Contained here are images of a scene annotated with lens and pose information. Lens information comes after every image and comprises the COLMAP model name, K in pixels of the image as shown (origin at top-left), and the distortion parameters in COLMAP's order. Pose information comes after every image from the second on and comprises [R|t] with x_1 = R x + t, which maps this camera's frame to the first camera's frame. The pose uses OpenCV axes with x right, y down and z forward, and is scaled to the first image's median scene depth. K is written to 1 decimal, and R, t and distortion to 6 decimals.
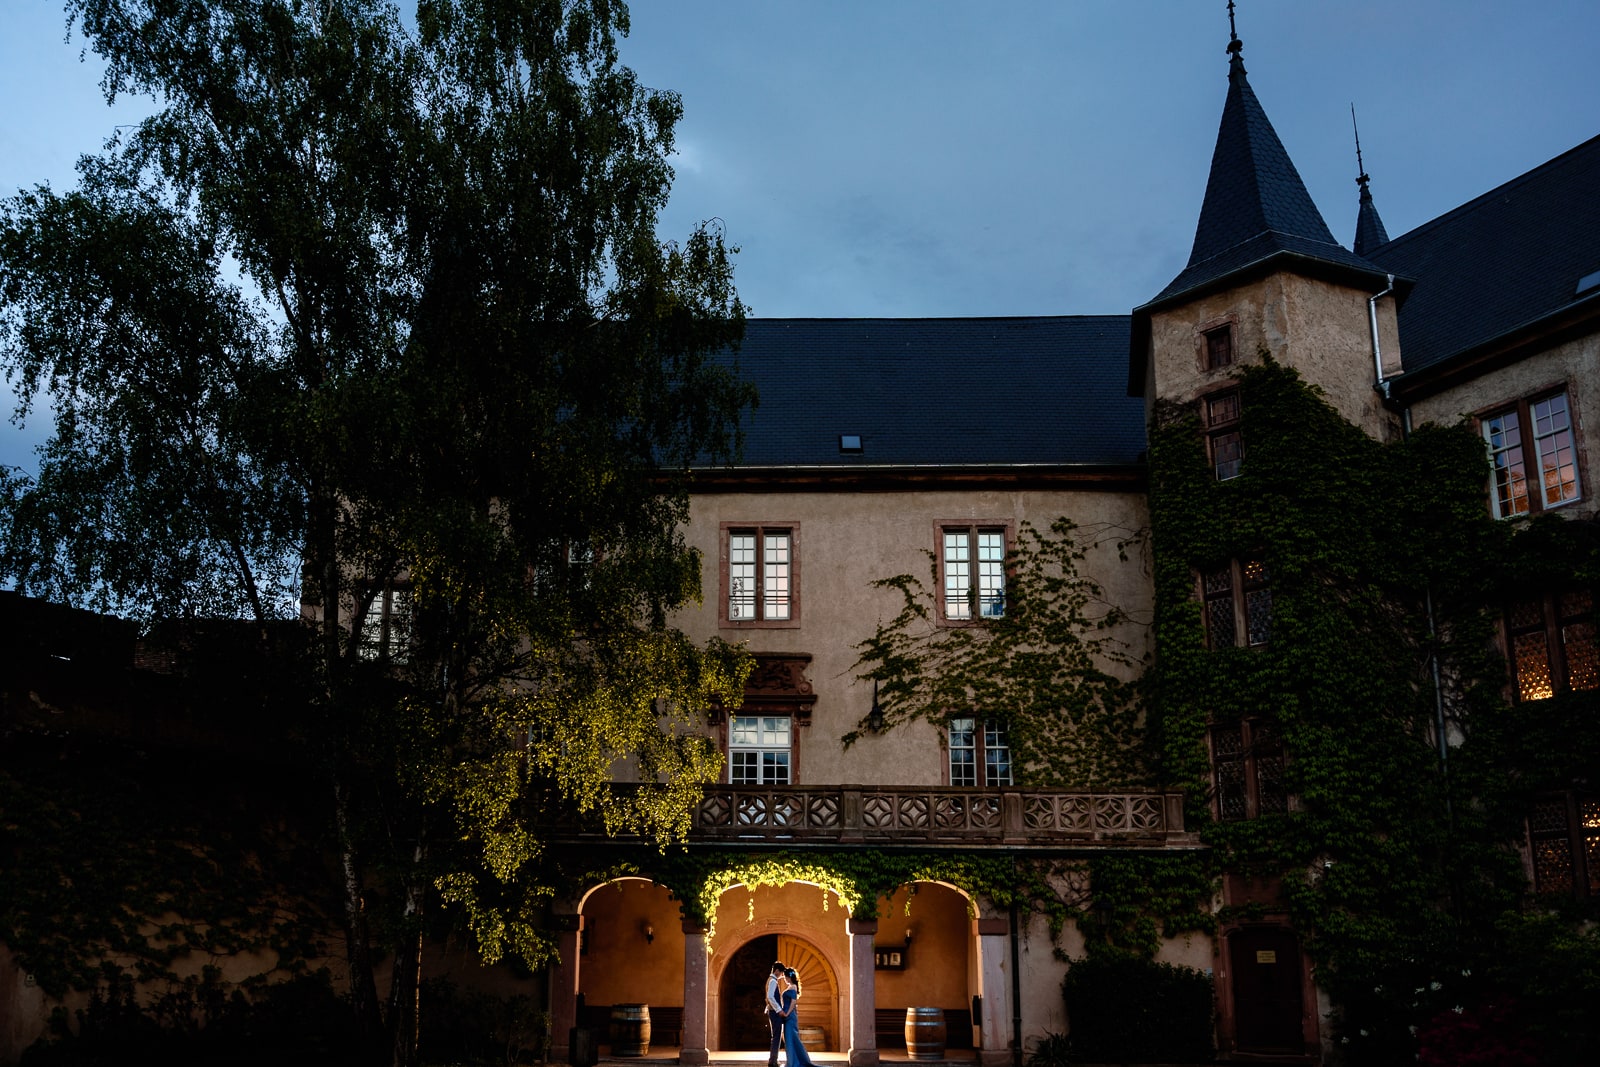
lens RADIAL K [[1522.4, 0, 798.4], [0, 1522.4, 535.2], [0, 0, 1]] dist [-0.019612, 0.000000]
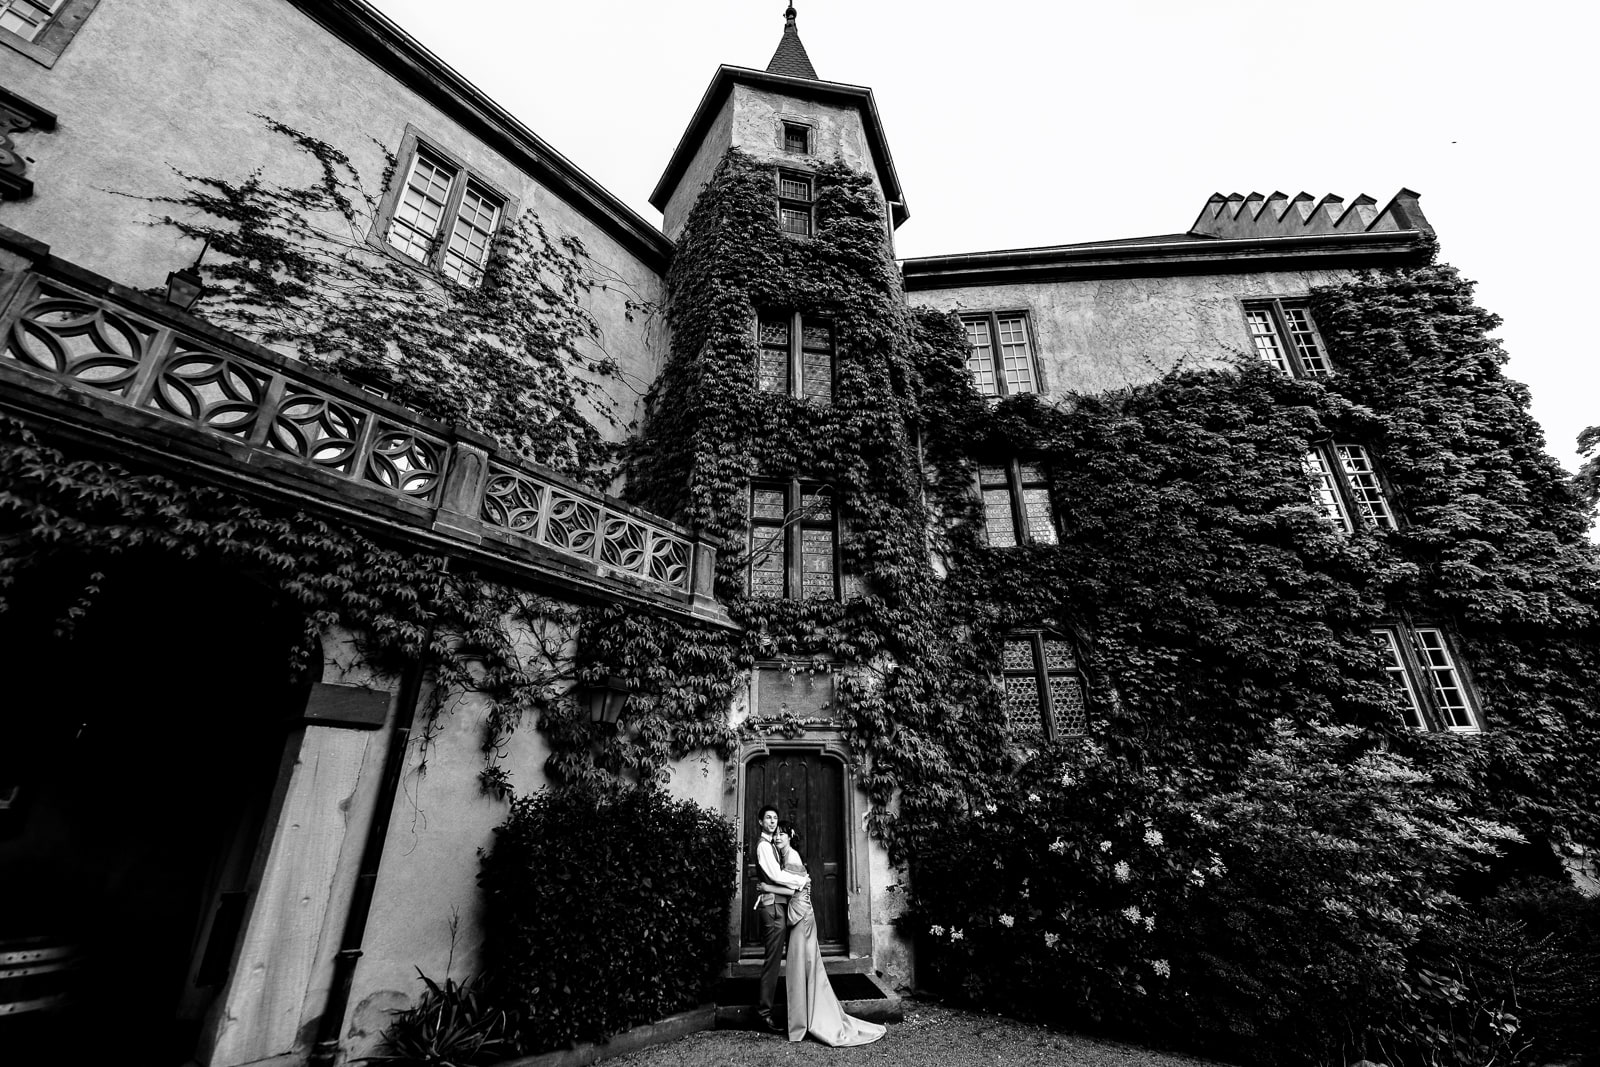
lens RADIAL K [[649.4, 0, 793.4], [0, 649.4, 522.6], [0, 0, 1]] dist [-0.000861, -0.001055]
pose [[0.695757, 0.290824, 0.656767, 0.078799], [-0.185349, 0.956091, -0.227015, 0.219587], [-0.693951, 0.036216, 0.719111, 0.760736]]
